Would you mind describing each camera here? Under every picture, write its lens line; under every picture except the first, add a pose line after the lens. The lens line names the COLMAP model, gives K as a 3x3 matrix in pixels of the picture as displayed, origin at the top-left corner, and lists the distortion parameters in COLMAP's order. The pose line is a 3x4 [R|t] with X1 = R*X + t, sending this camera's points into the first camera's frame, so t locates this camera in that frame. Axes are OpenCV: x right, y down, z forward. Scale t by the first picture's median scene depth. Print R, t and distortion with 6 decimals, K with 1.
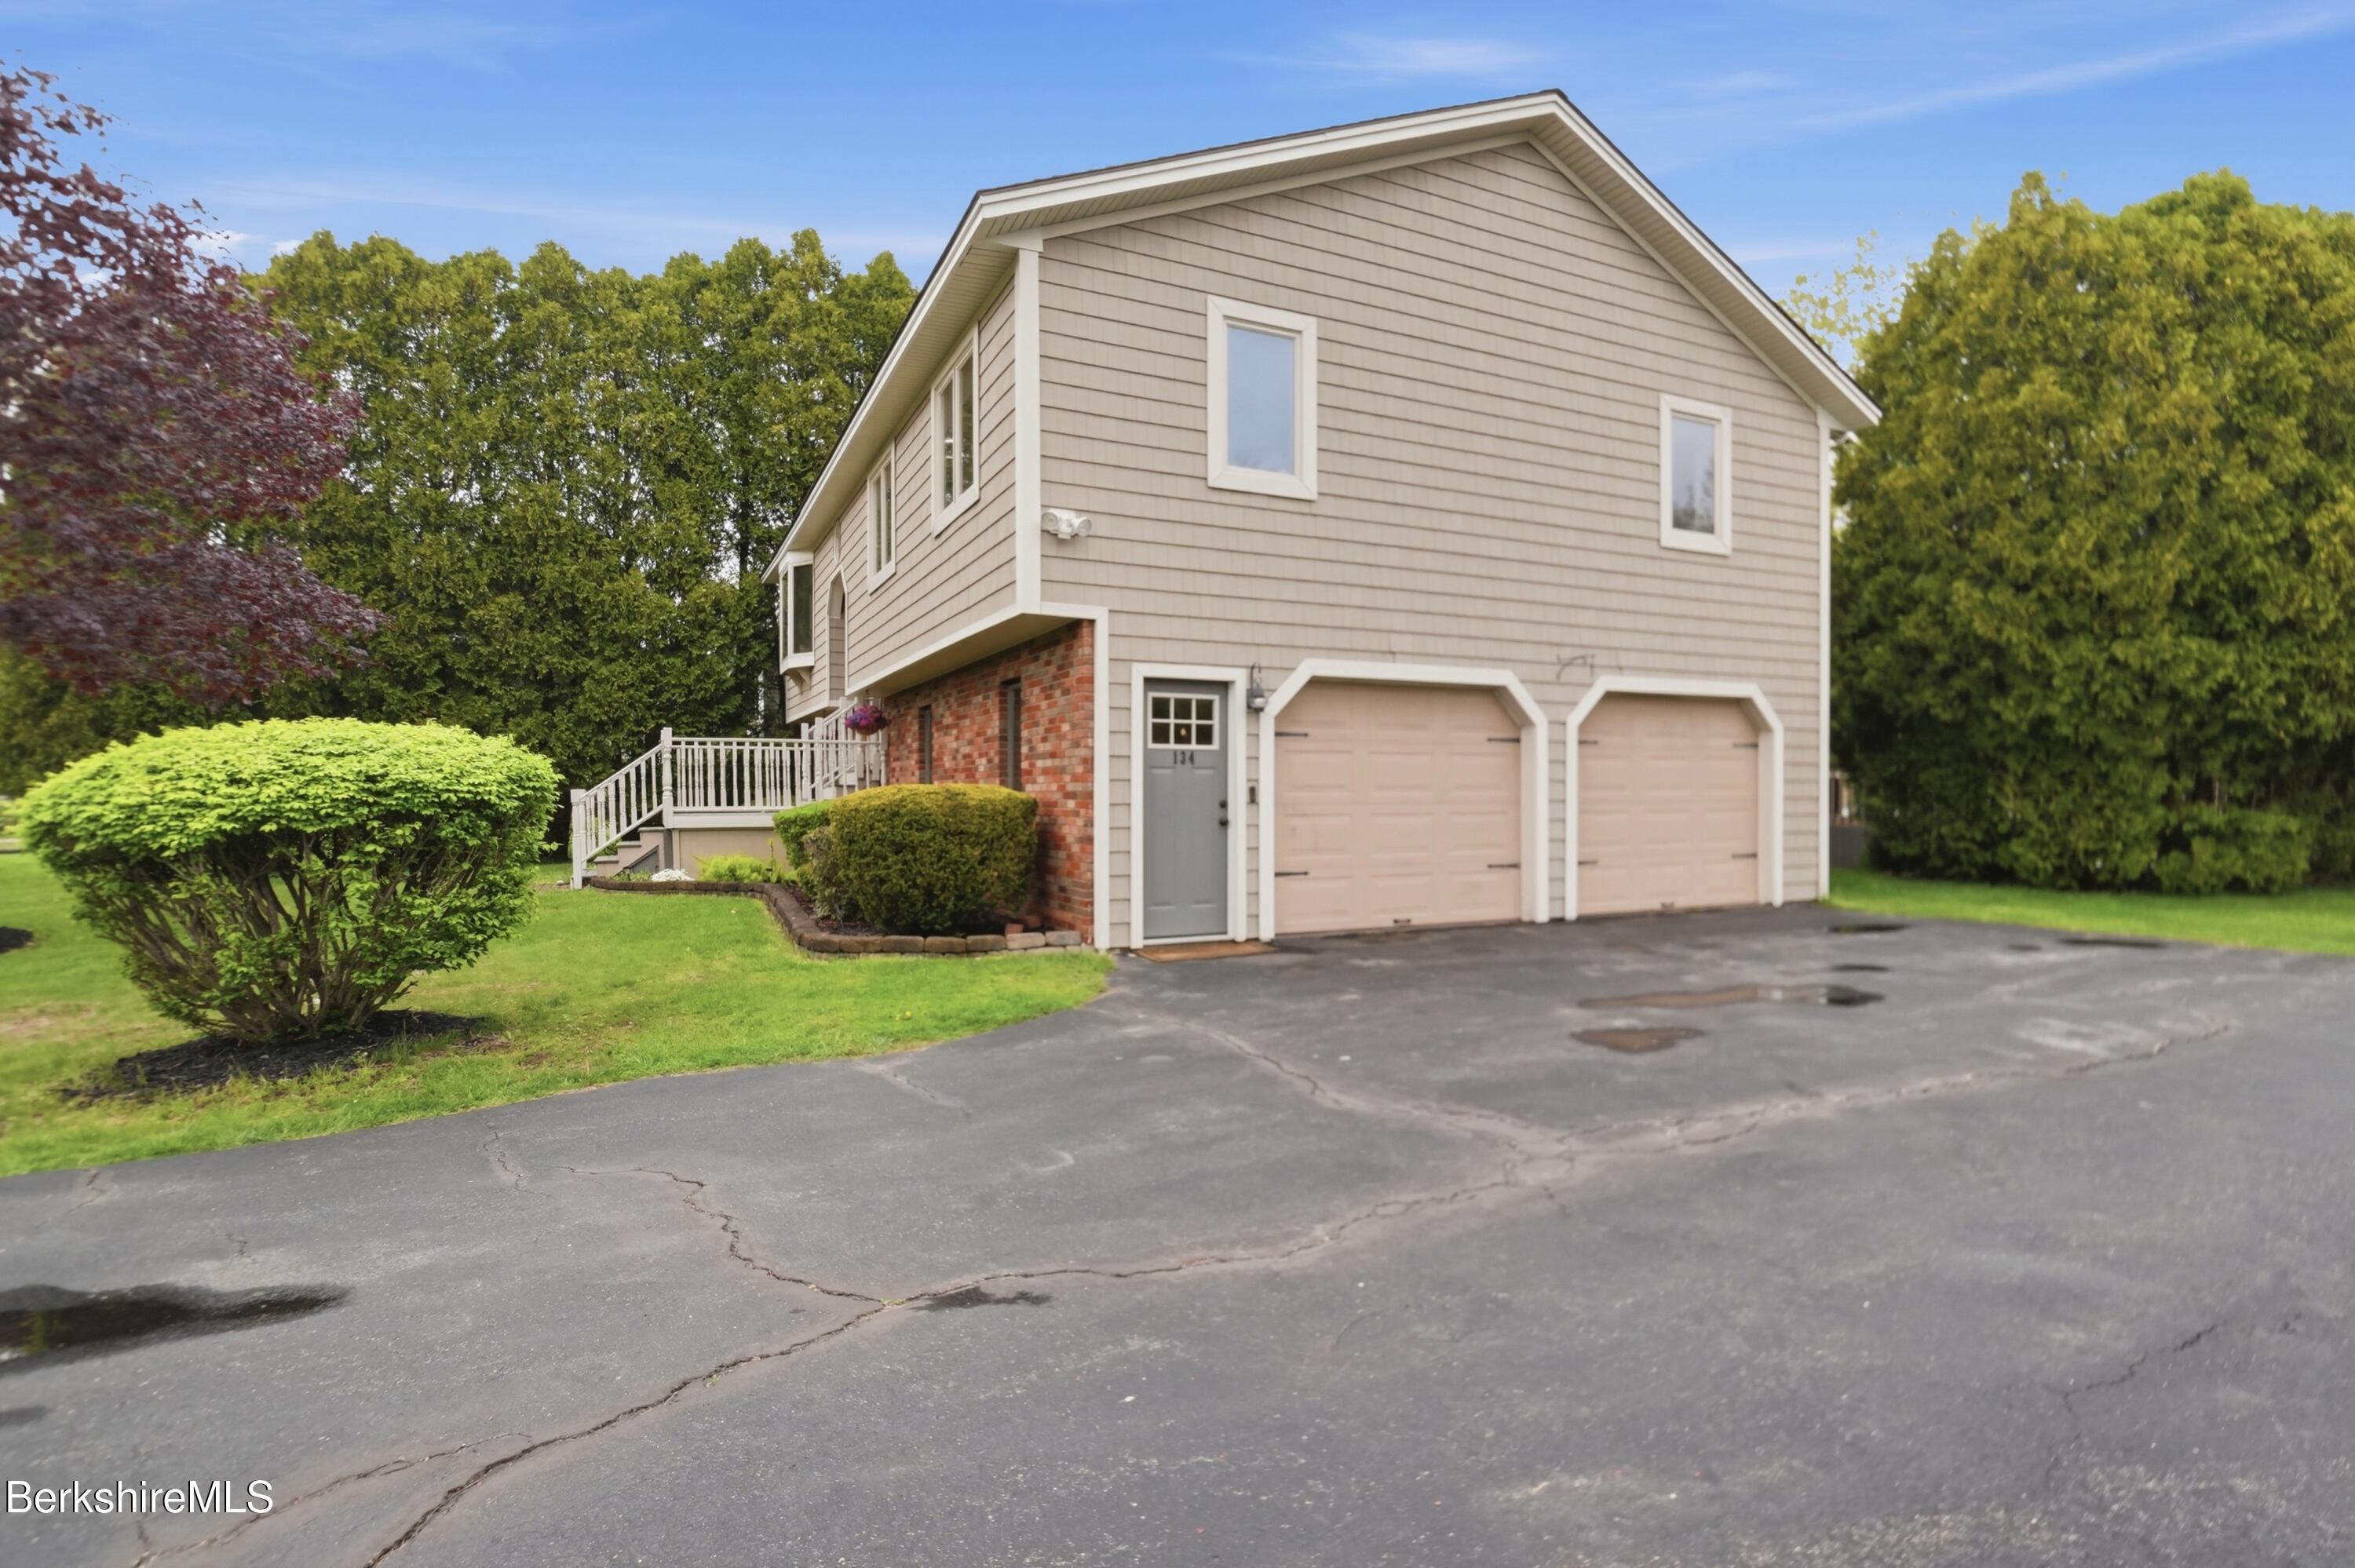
lens RADIAL K [[1185.9, 0, 1246.0], [0, 1185.9, 824.2], [0, 0, 1]] dist [-0.023919, -0.001385]
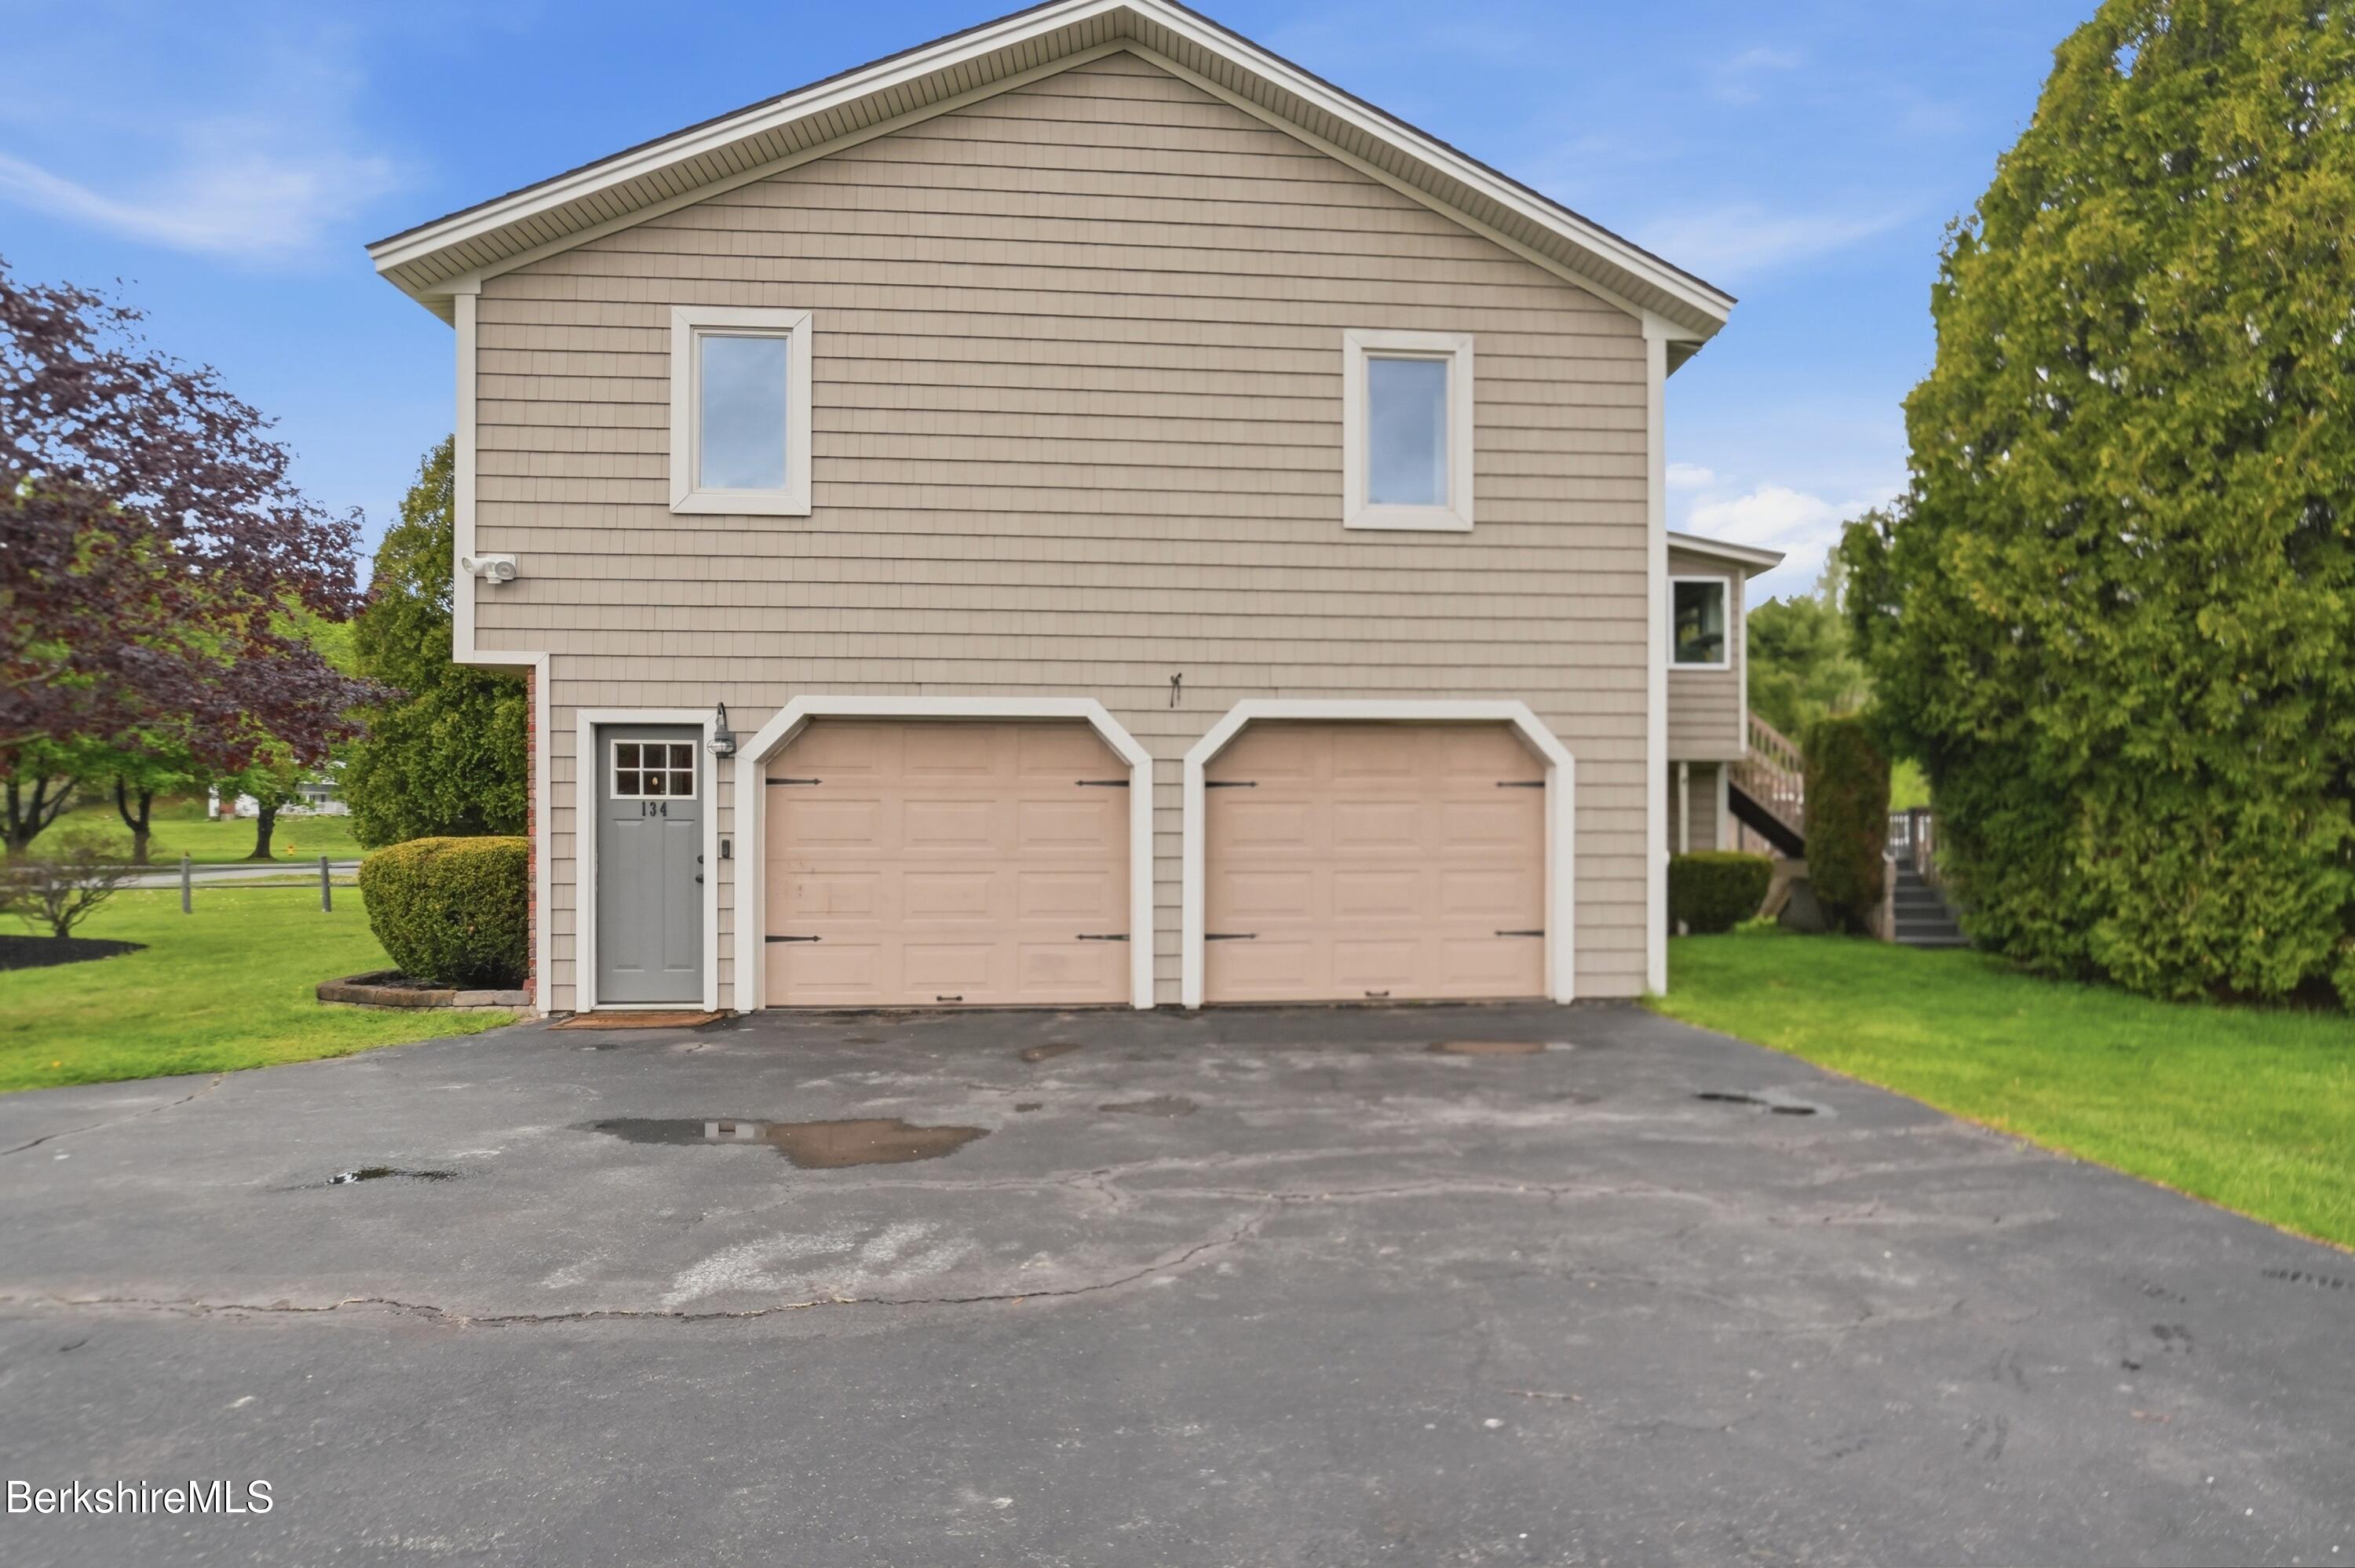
lens RADIAL K [[1219.8, 0, 1244.4], [0, 1219.8, 847.5], [0, 0, 1]] dist [-0.021043, -0.000460]
pose [[0.923328, 0.003900, -0.383993, 0.691717], [-0.011845, 0.999762, -0.018329, -0.013312], [0.383830, 0.021473, 0.923154, 0.288201]]
